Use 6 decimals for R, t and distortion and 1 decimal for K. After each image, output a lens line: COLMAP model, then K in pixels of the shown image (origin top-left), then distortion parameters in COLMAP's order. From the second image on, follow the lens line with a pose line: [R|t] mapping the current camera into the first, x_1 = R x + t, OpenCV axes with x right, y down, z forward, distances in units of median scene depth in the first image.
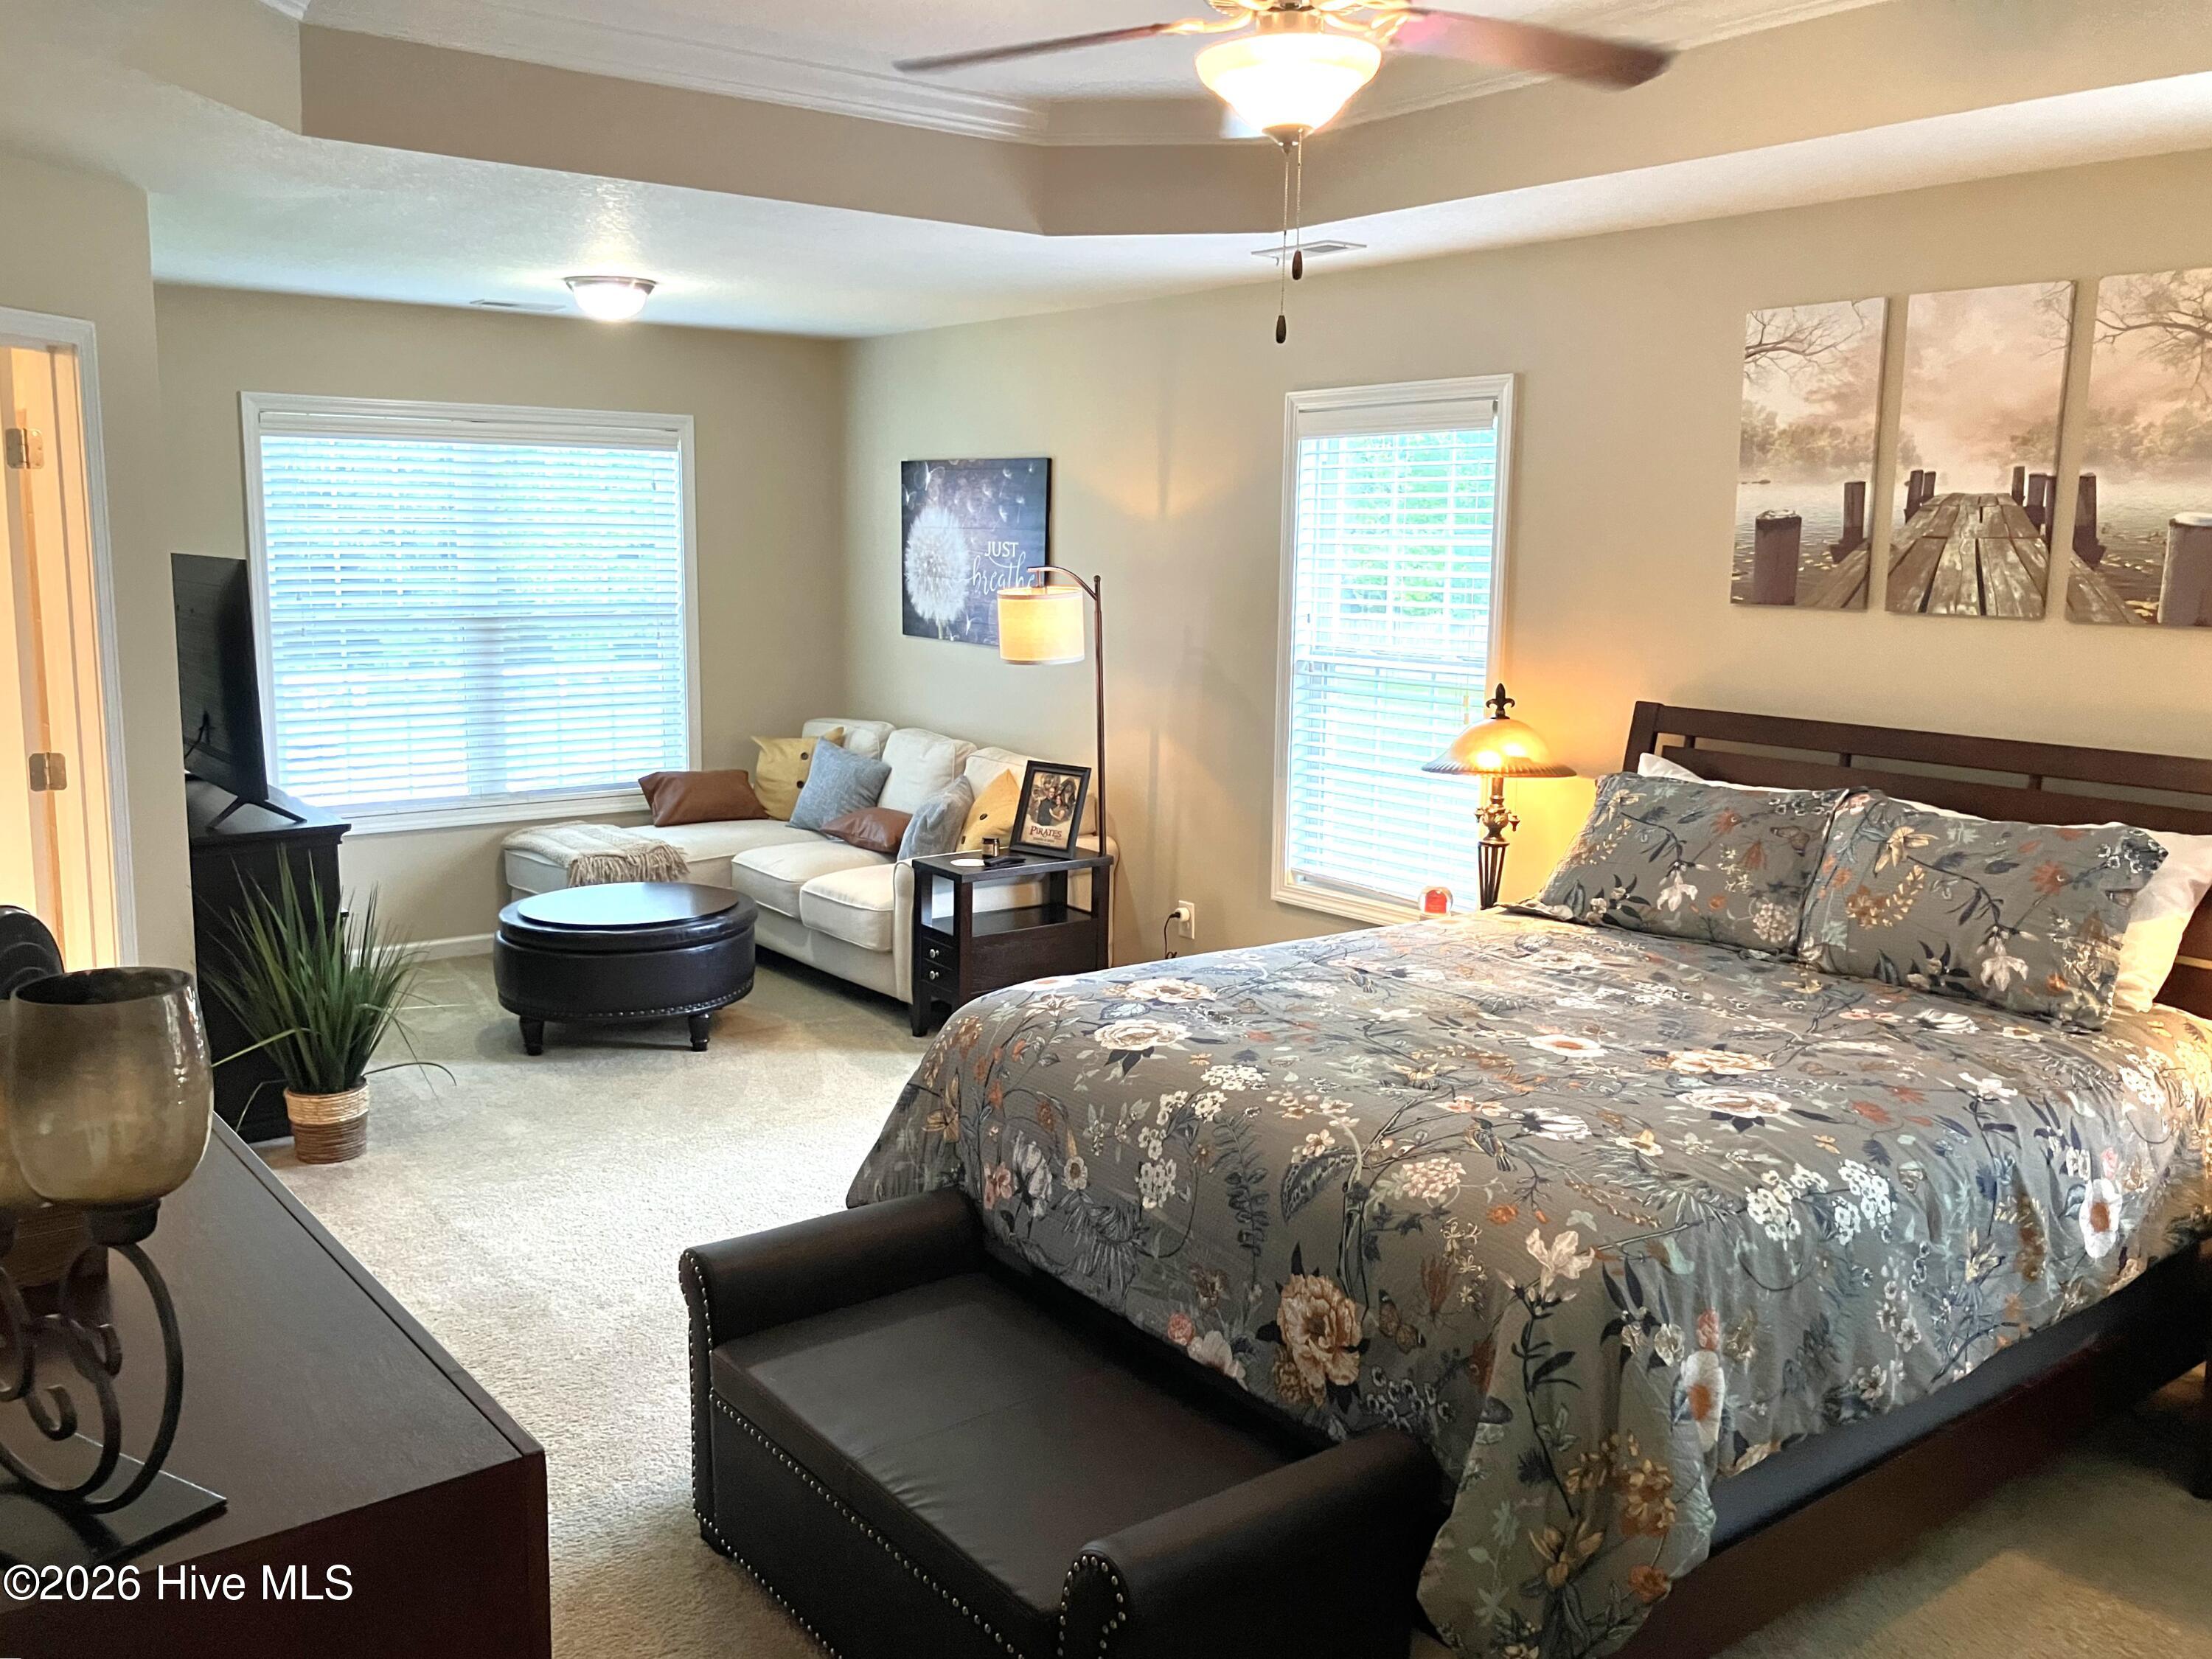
lens RADIAL K [[1854.3, 0, 1118.0], [0, 1854.3, 821.6], [0, 0, 1]] dist [-0.003744, -0.000745]
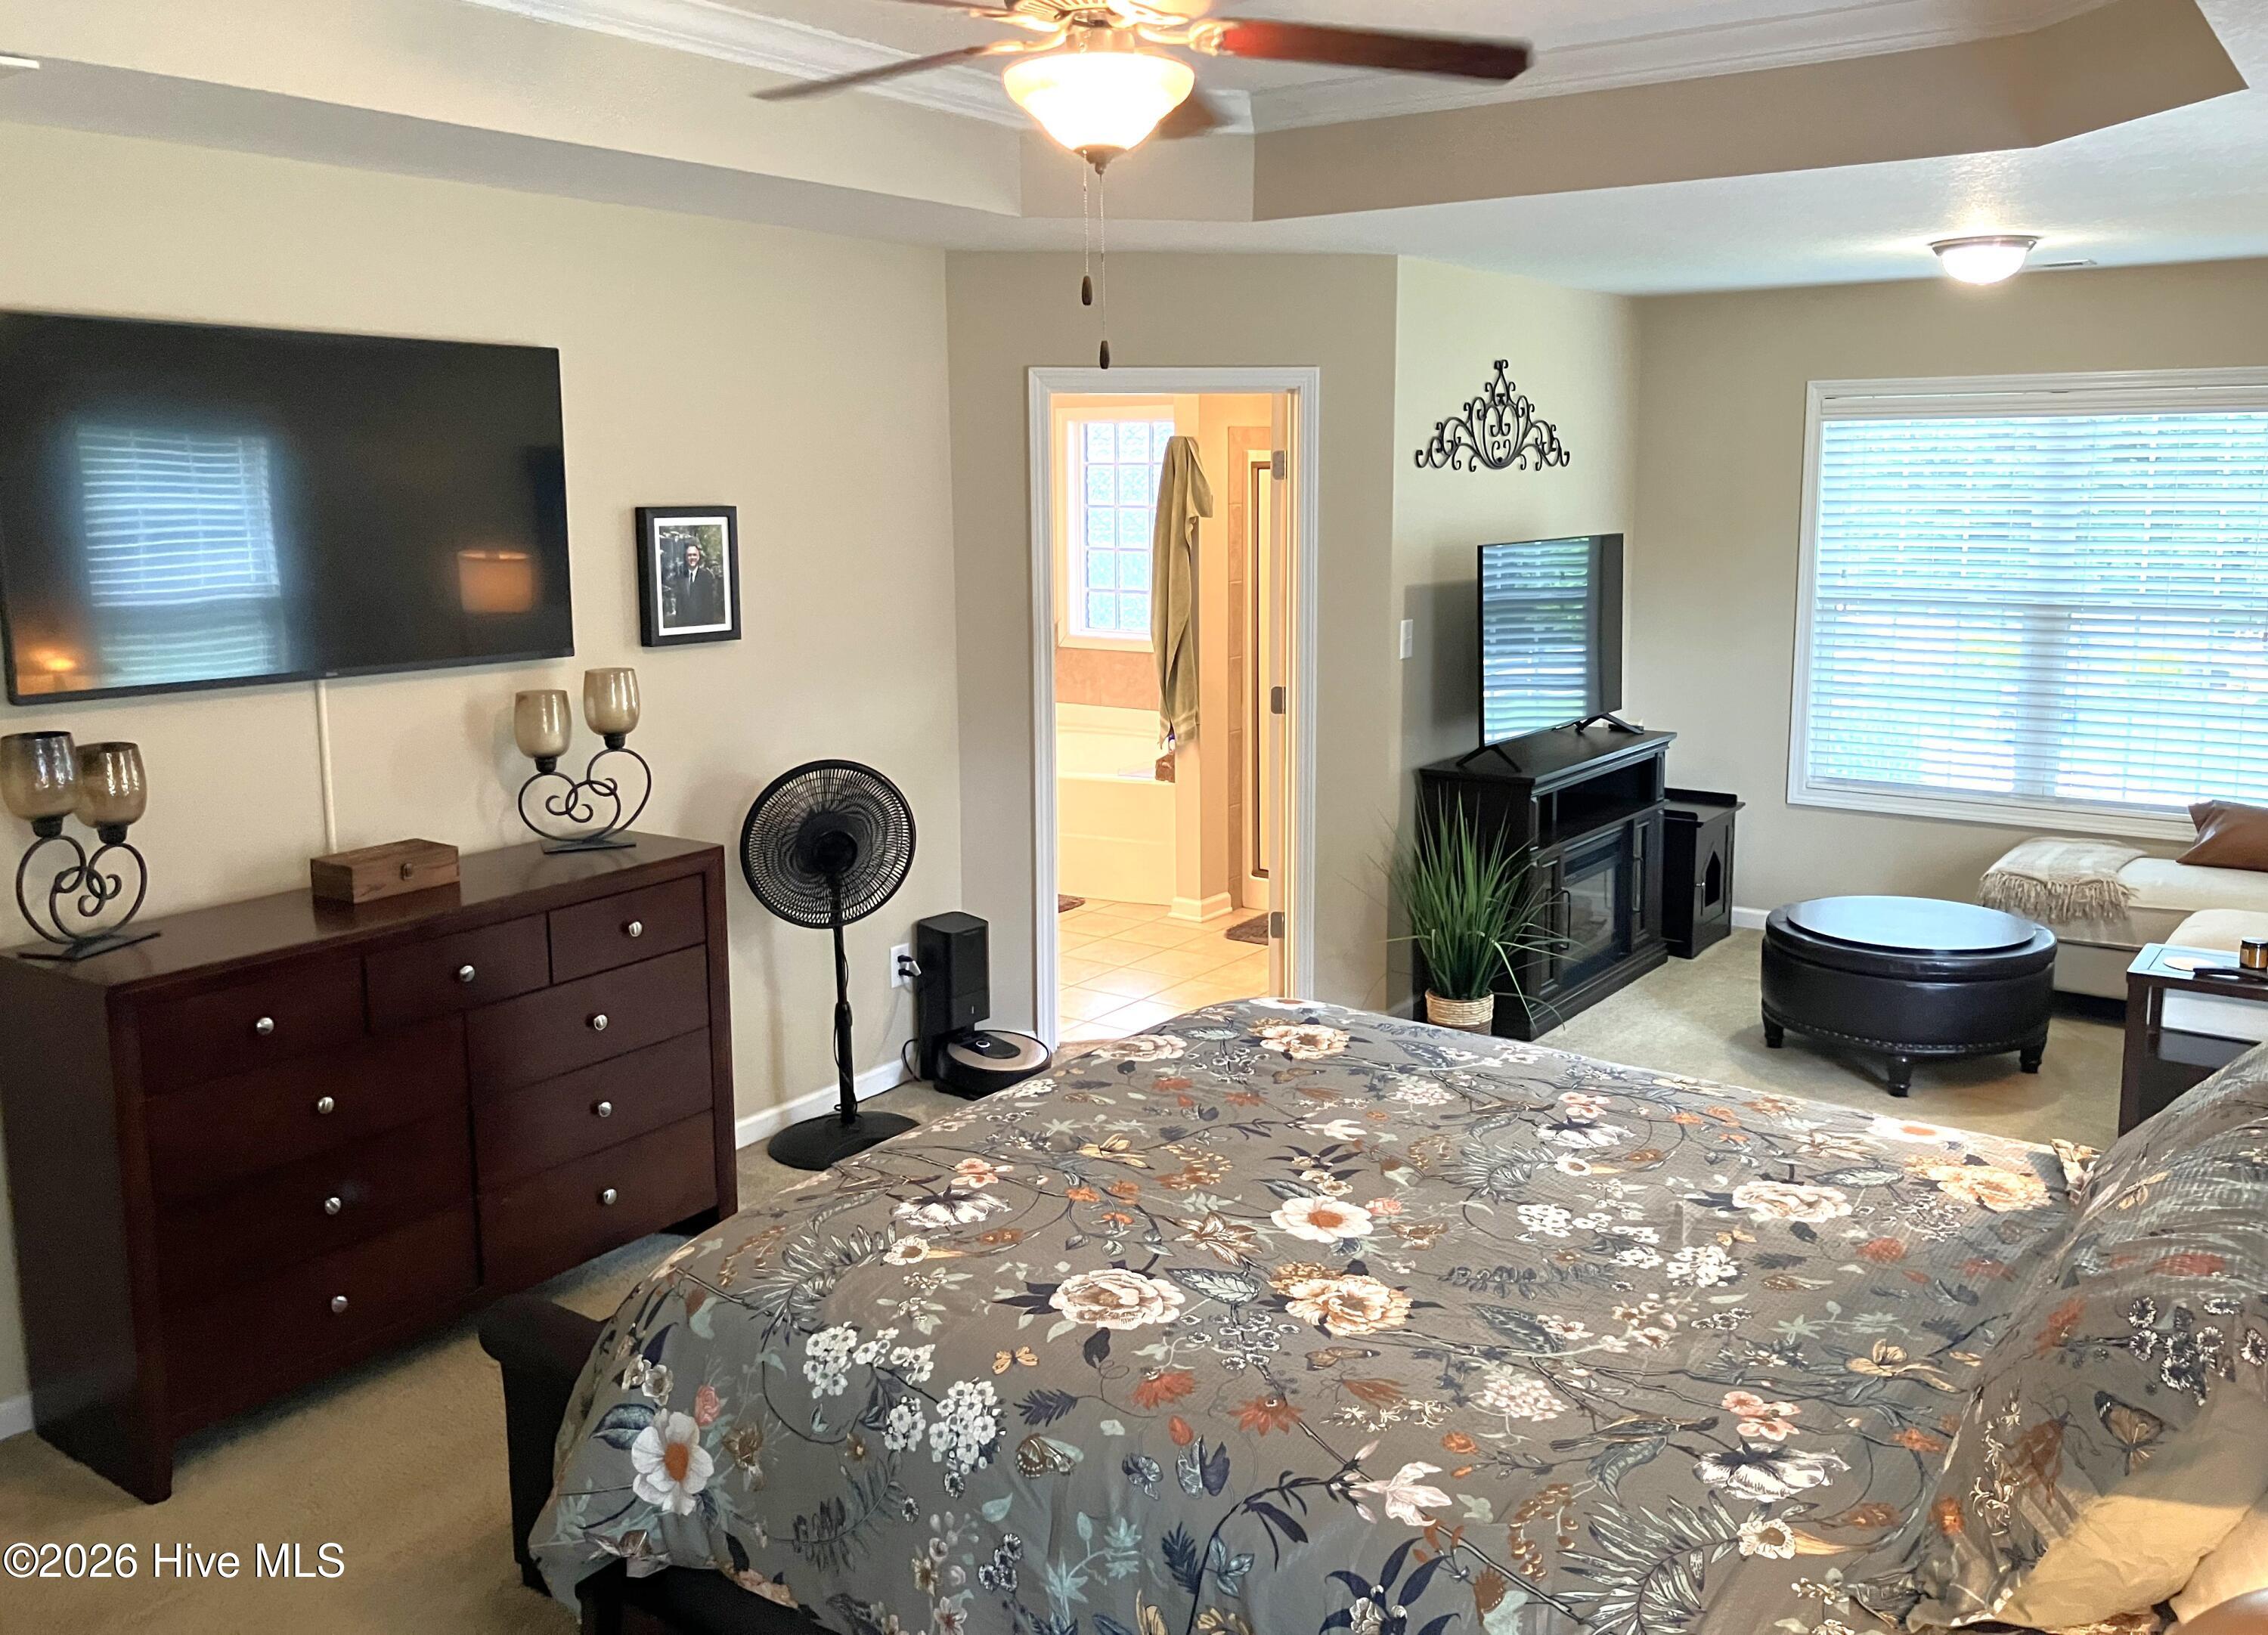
lens RADIAL K [[1879.8, 0, 1132.4], [0, 1879.8, 767.3], [0, 0, 1]] dist [0.009707, 0.001741]
pose [[0.279555, 0.136059, -0.950440, 0.445643], [-0.137270, 0.985403, 0.100688, -0.064213], [0.950266, 0.102319, 0.294151, 0.312648]]
